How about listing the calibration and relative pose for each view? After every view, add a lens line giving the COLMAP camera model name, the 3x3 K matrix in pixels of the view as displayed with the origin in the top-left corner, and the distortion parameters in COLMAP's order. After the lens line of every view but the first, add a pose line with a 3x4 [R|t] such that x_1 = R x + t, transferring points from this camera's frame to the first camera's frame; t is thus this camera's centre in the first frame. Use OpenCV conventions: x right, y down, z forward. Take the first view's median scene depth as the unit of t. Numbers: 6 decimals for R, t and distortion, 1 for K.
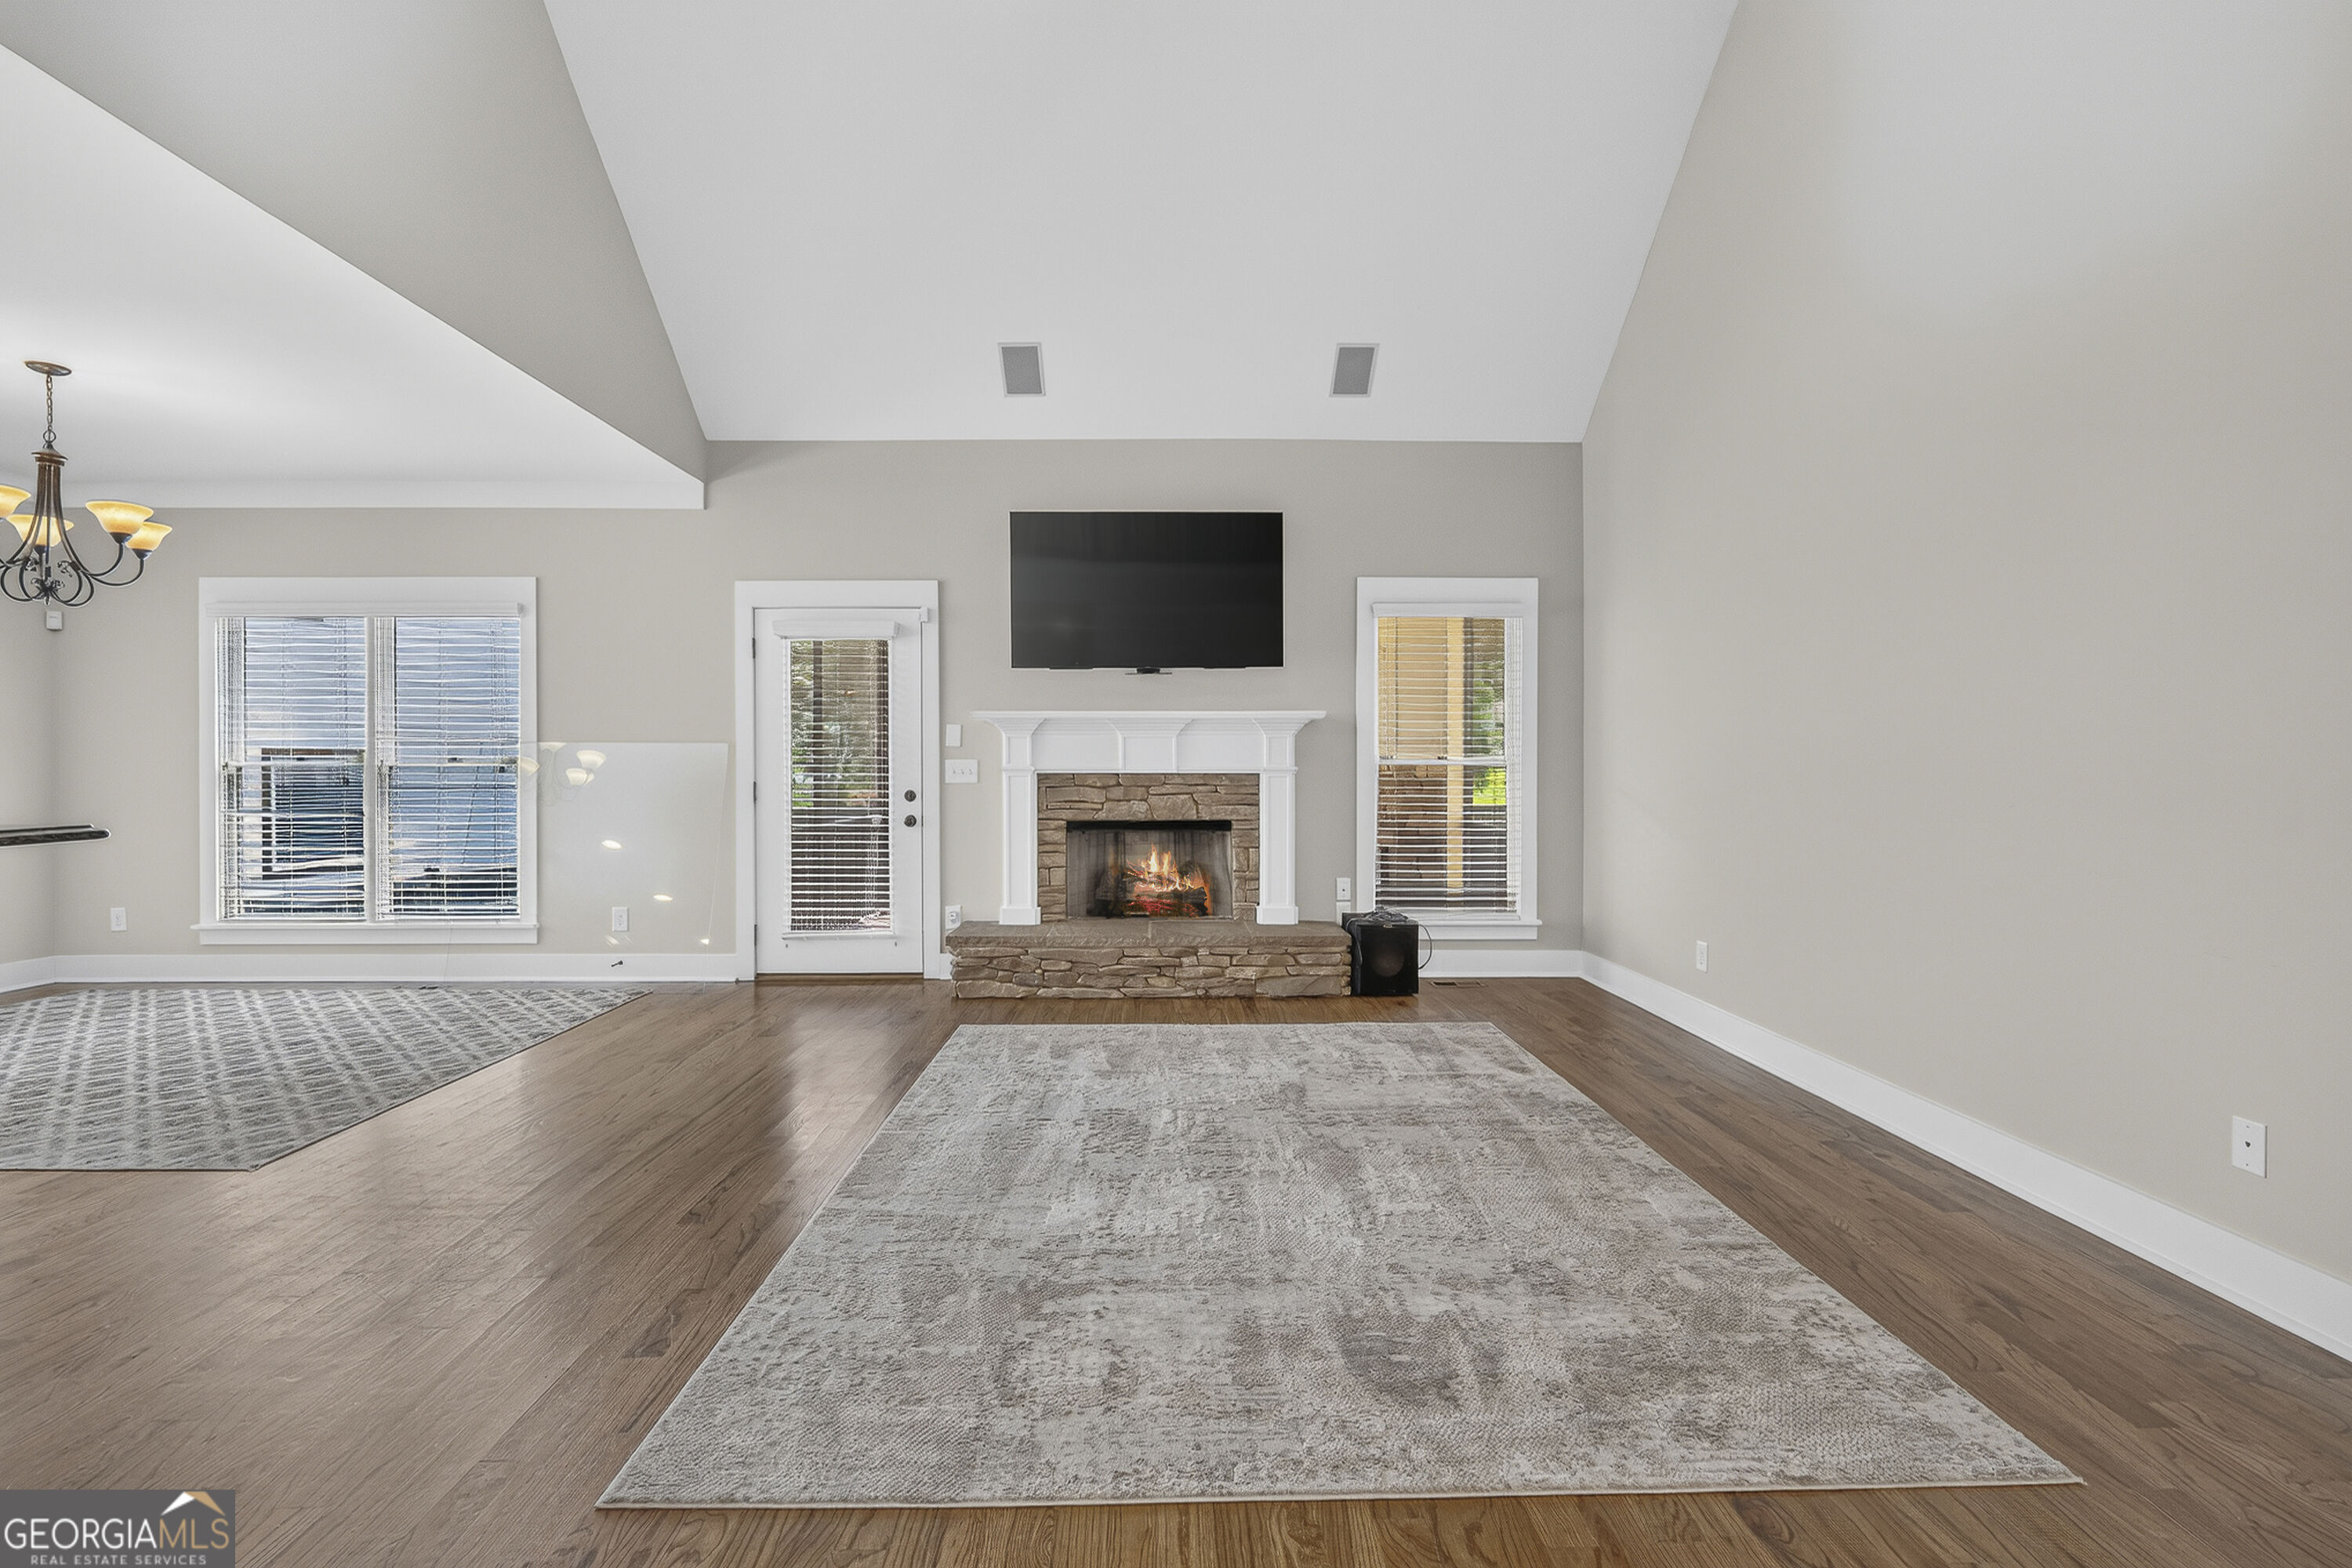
lens RADIAL K [[1054.4, 0, 1176.2], [0, 1054.4, 777.8], [0, 0, 1]] dist [-0.008994, 0.000185]
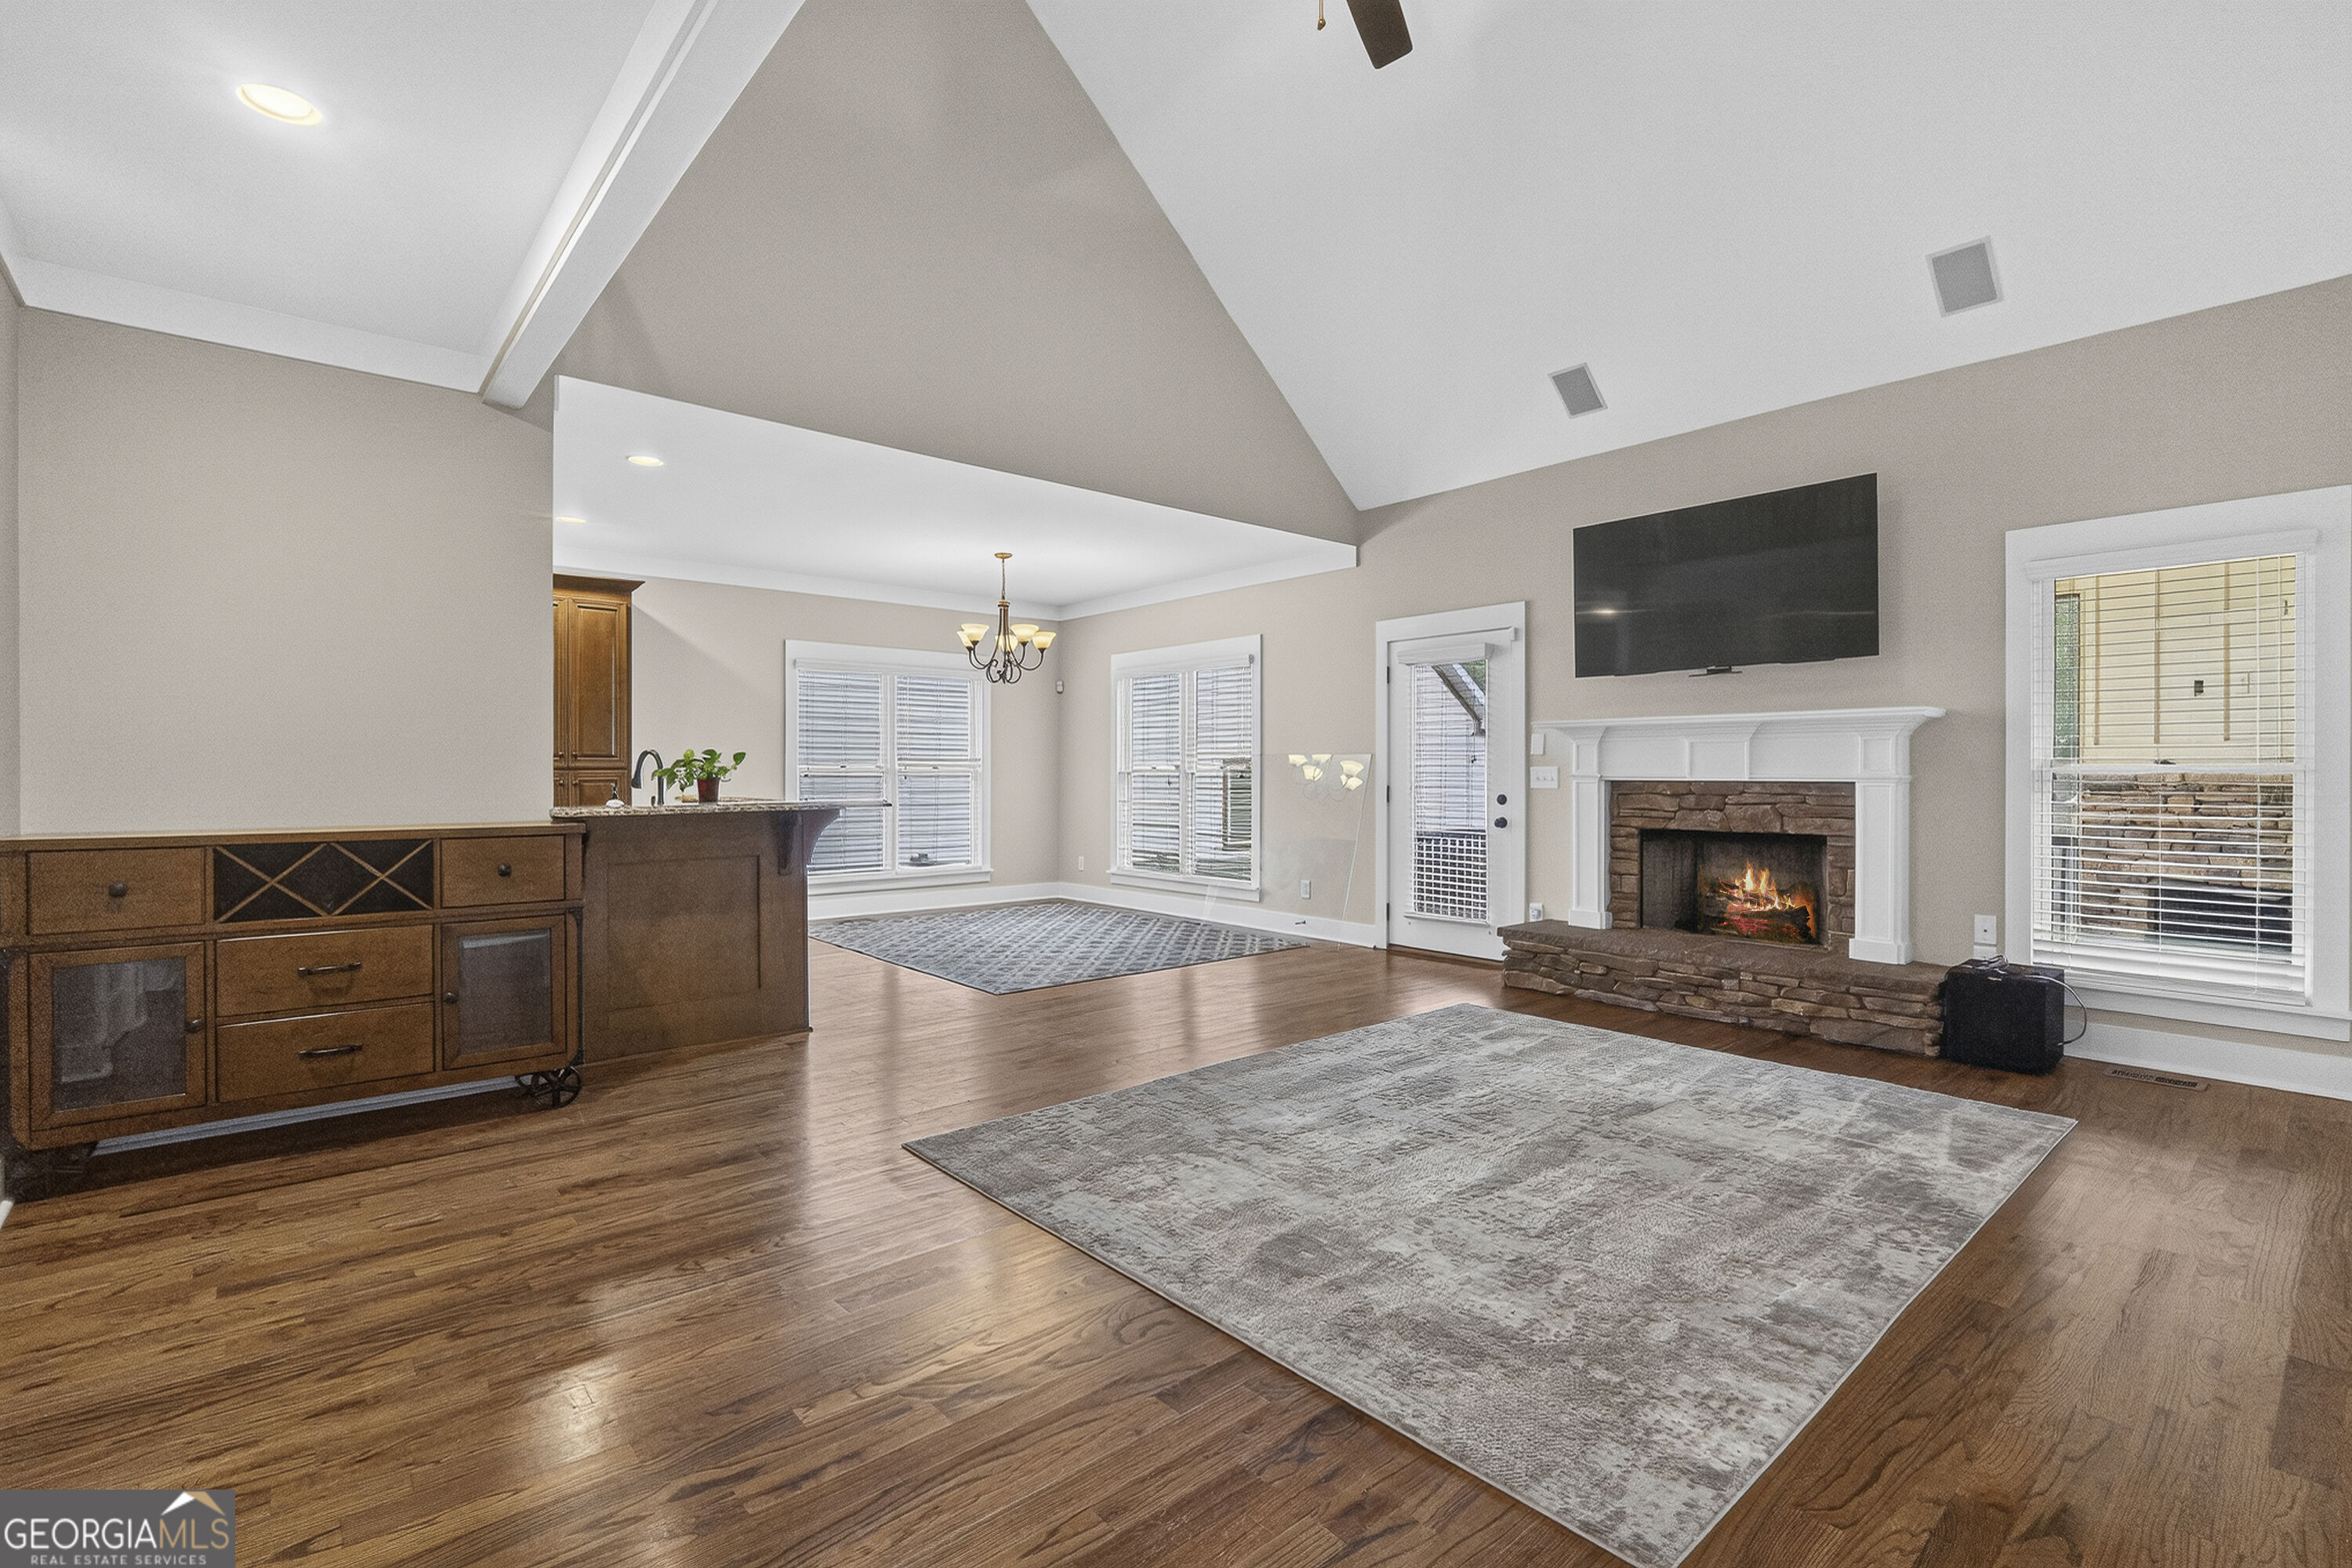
lens RADIAL K [[1061.8, 0, 1176.2], [0, 1061.8, 775.9], [0, 0, 1]] dist [-0.010102, 0.000218]
pose [[0.639841, 0.004323, -0.768495, 0.413288], [-0.009508, 0.999952, -0.002291, -0.002161], [0.768448, 0.008773, 0.639852, 0.031720]]
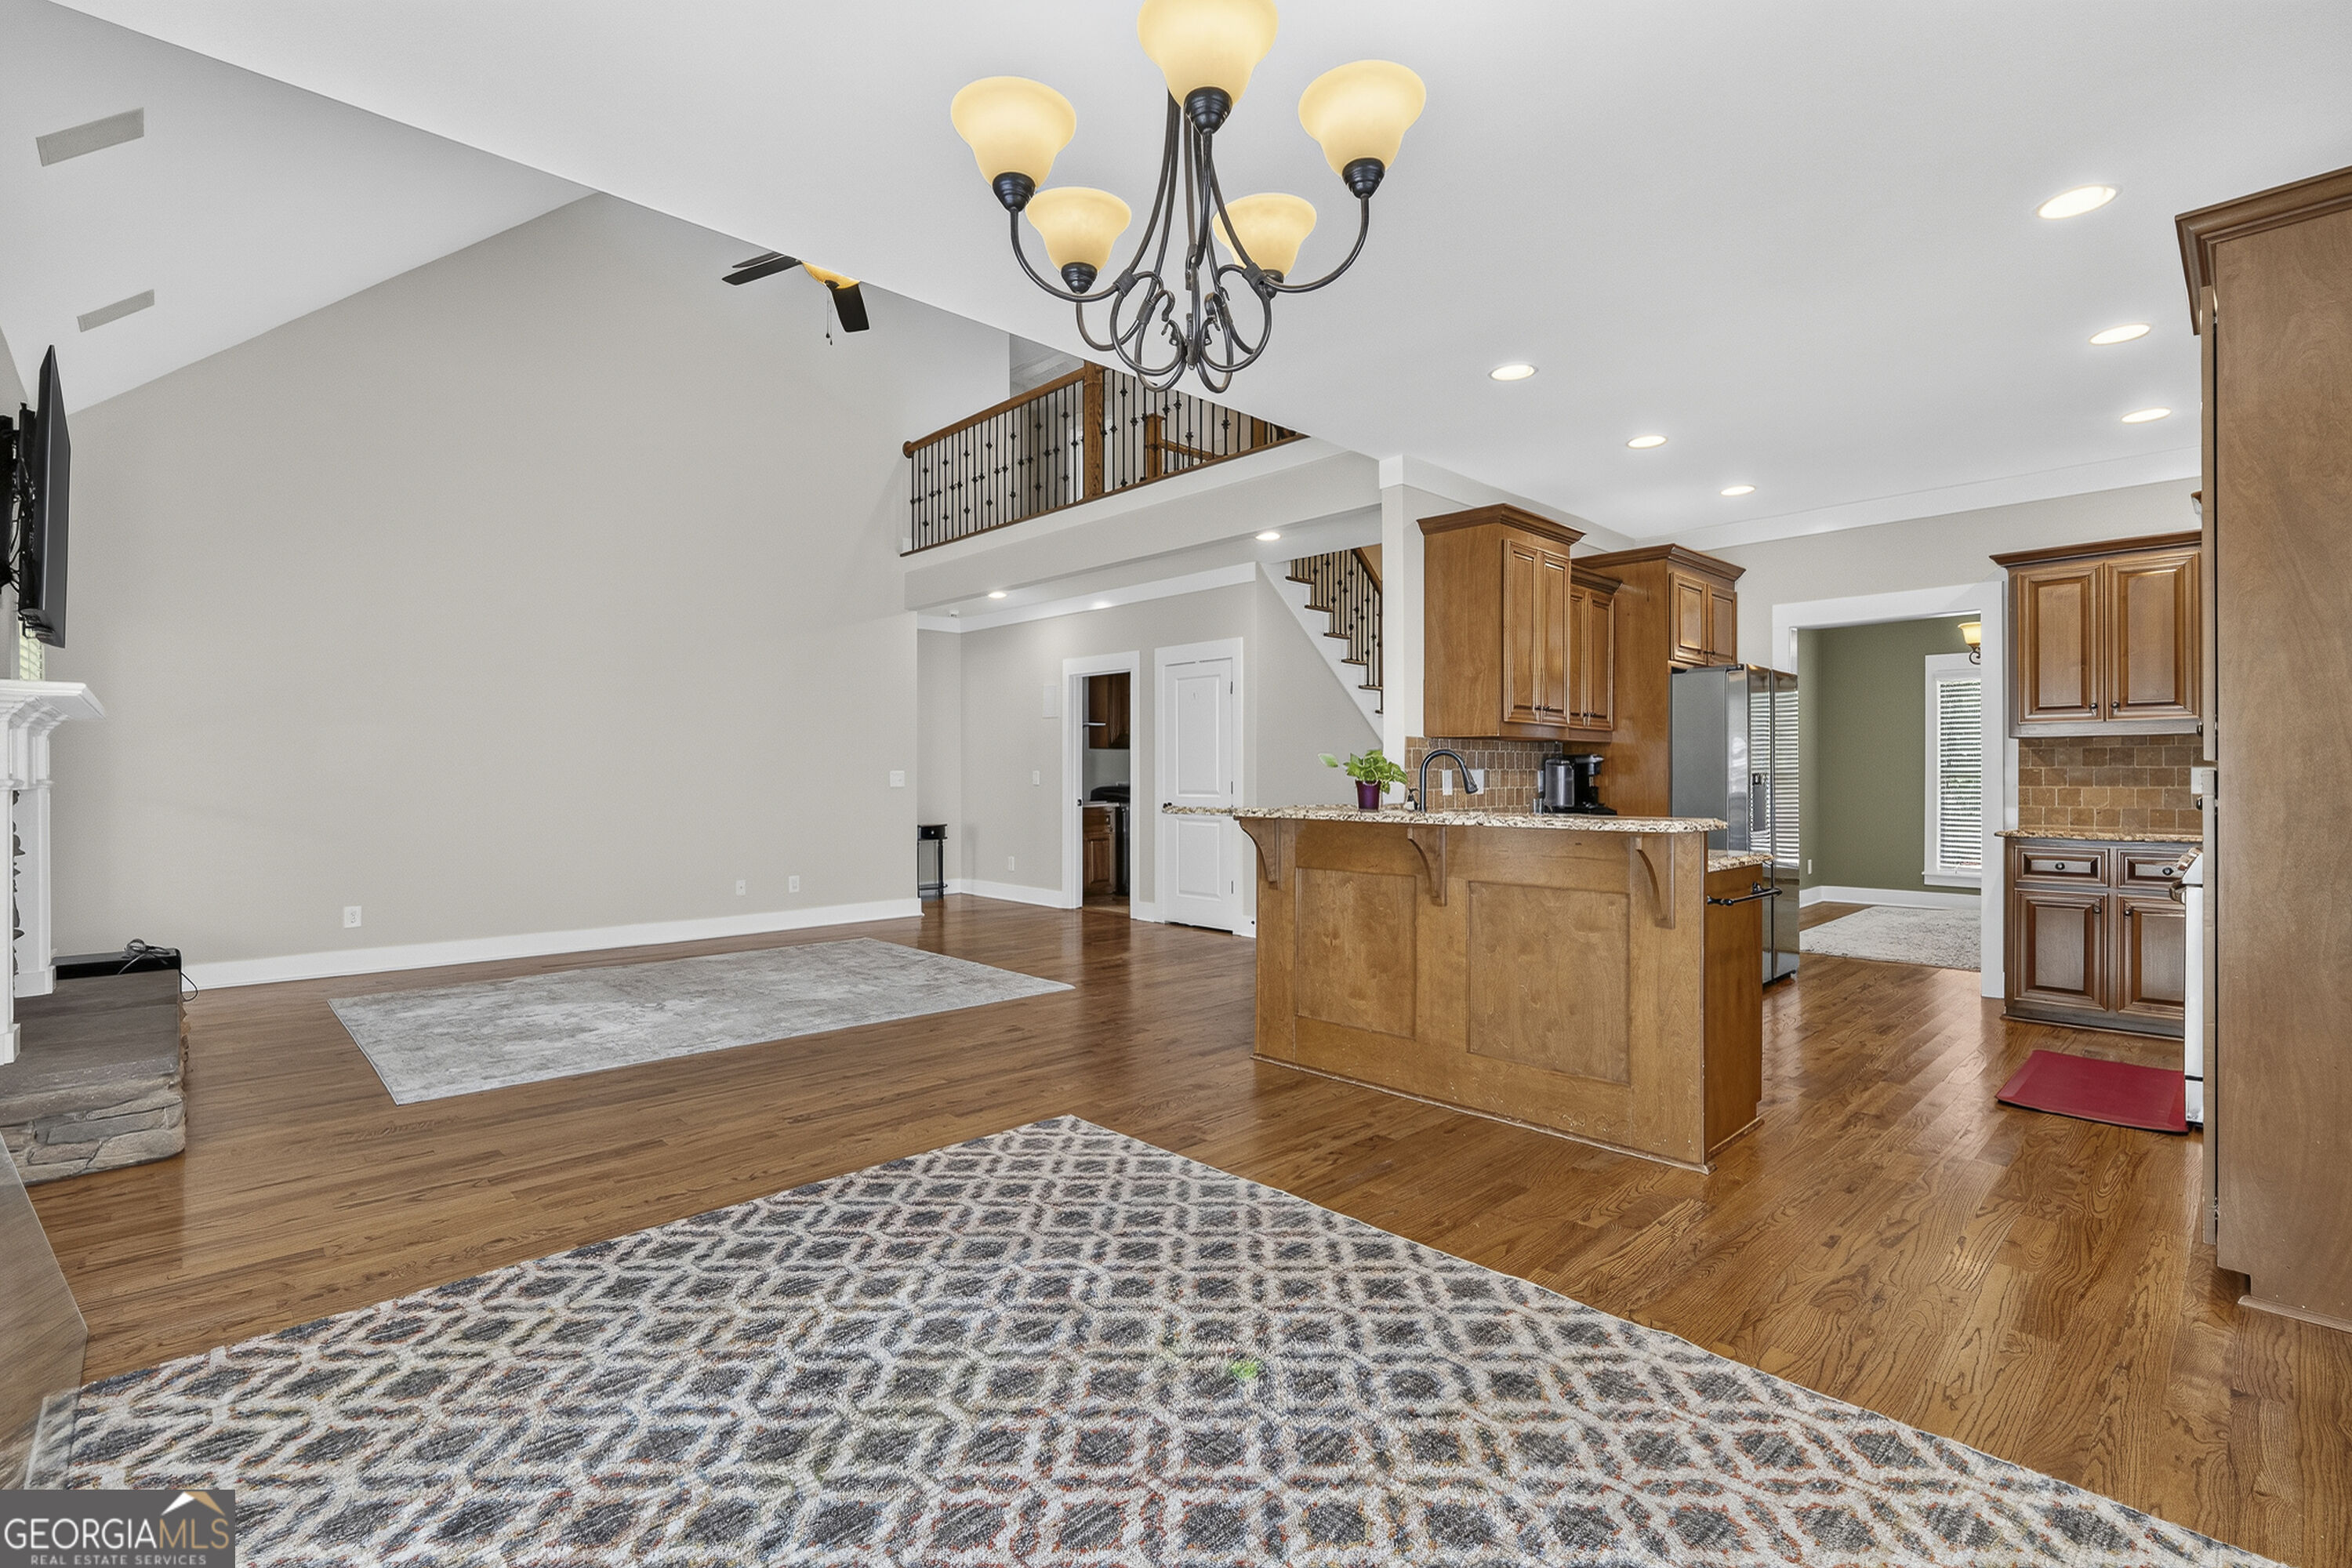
lens RADIAL K [[1054.4, 0, 1176.2], [0, 1054.4, 777.8], [0, 0, 1]] dist [-0.008994, 0.000185]
pose [[-0.674714, 0.002123, 0.738076, -1.037439], [0.012001, 0.999895, 0.008095, -0.010366], [-0.737982, 0.014320, -0.674669, 0.964296]]
